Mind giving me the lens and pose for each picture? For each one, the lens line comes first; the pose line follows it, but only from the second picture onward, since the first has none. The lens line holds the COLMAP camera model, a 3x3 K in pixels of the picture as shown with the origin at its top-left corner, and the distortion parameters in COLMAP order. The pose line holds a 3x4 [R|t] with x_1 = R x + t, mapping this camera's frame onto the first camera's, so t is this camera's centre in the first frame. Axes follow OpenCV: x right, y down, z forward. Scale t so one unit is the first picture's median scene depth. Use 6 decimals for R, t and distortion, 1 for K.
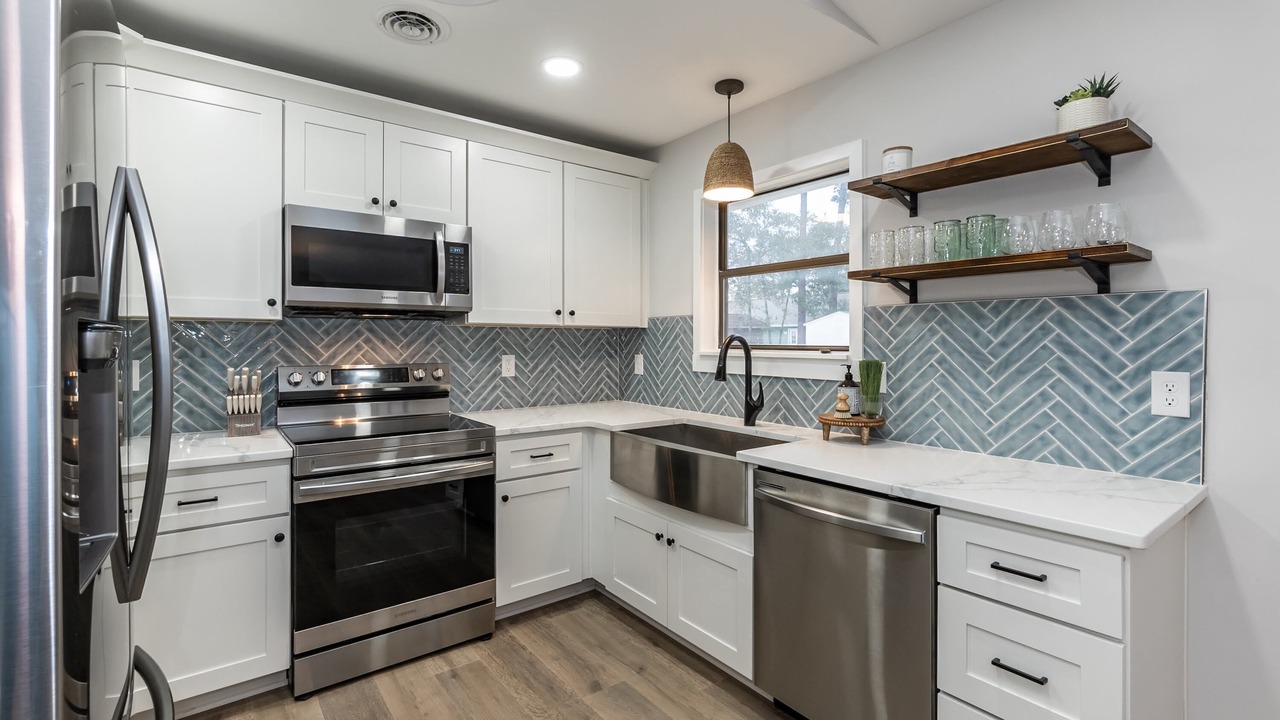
lens RADIAL K [[561.6, 0, 634.7], [0, 561.6, 352.5], [0, 0, 1]] dist [-0.008900, 0.000290]
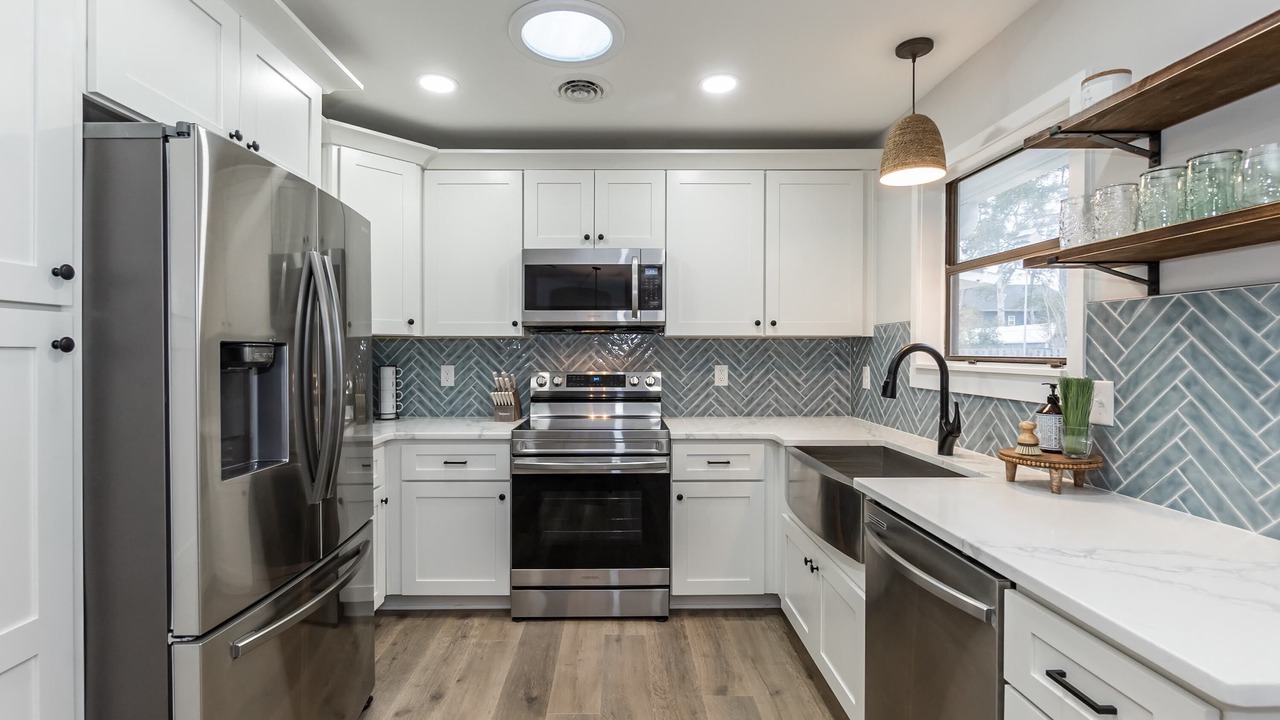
lens RADIAL K [[561.6, 0, 630.4], [0, 561.6, 370.3], [0, 0, 1]] dist [-0.008900, 0.000290]
pose [[0.803934, 0.017739, -0.594455, 0.340379], [-0.010307, 0.999821, 0.015896, -0.001290], [0.594630, -0.006653, 0.803972, 0.073941]]
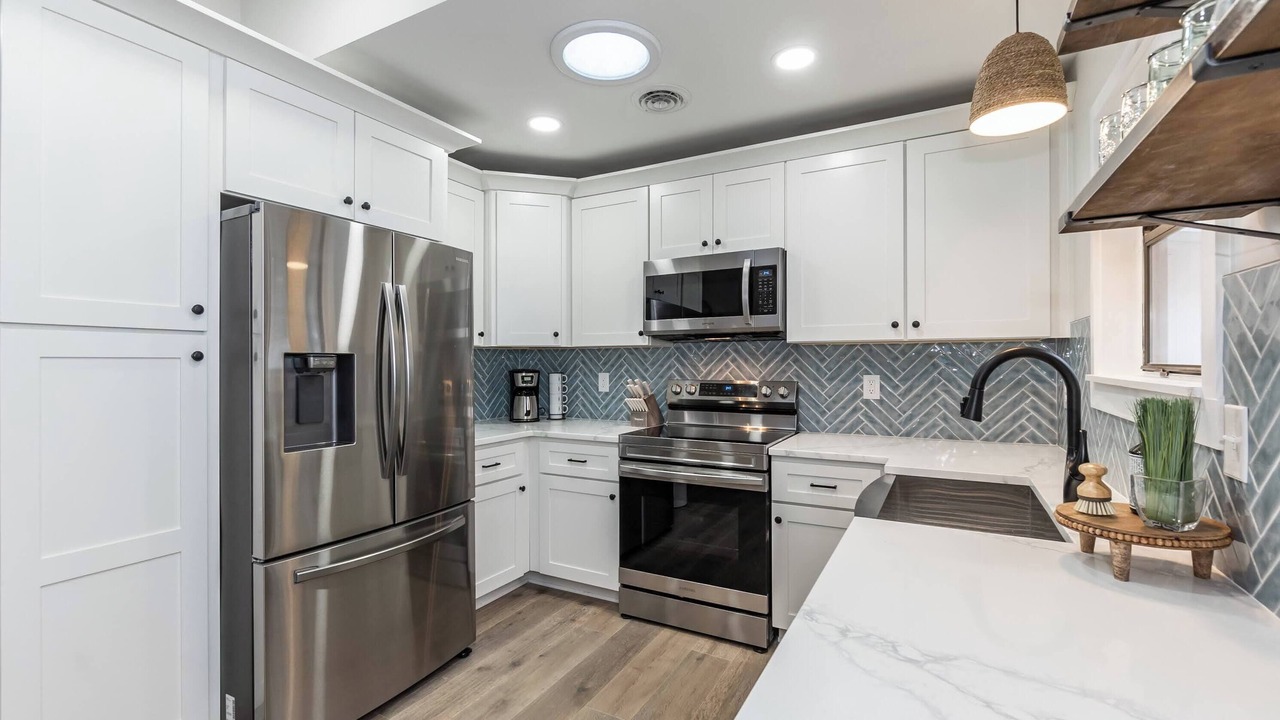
lens RADIAL K [[561.6, 0, 645.9], [0, 561.6, 375.3], [0, 0, 1]] dist [-0.008900, 0.000290]
pose [[0.413467, 0.019969, -0.910300, 0.577494], [-0.014216, 0.999779, 0.015475, -0.005288], [0.910408, 0.006543, 0.413660, 0.389270]]
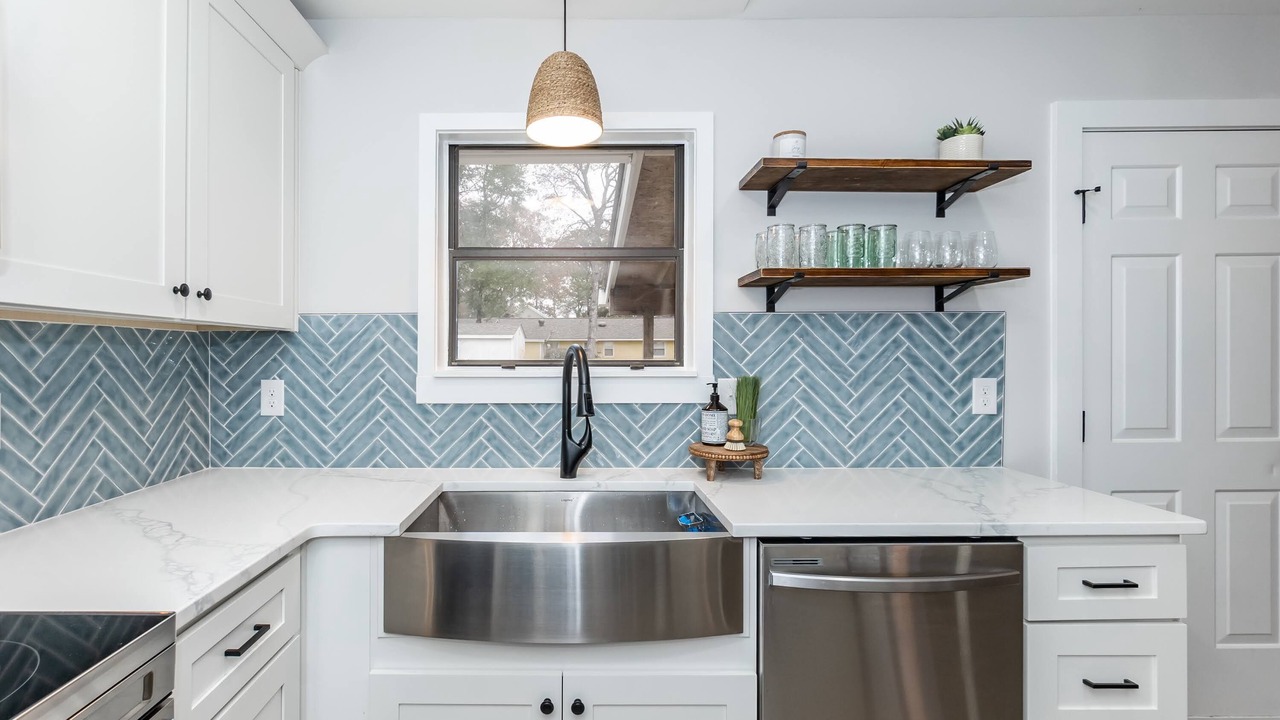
lens RADIAL K [[561.6, 0, 568.9], [0, 561.6, 364.5], [0, 0, 1]] dist [-0.008900, 0.000290]
pose [[0.611919, -0.012937, 0.790815, -0.359735], [0.019775, 0.999804, 0.001054, -0.009265], [-0.790673, 0.014993, 0.612055, 0.613375]]
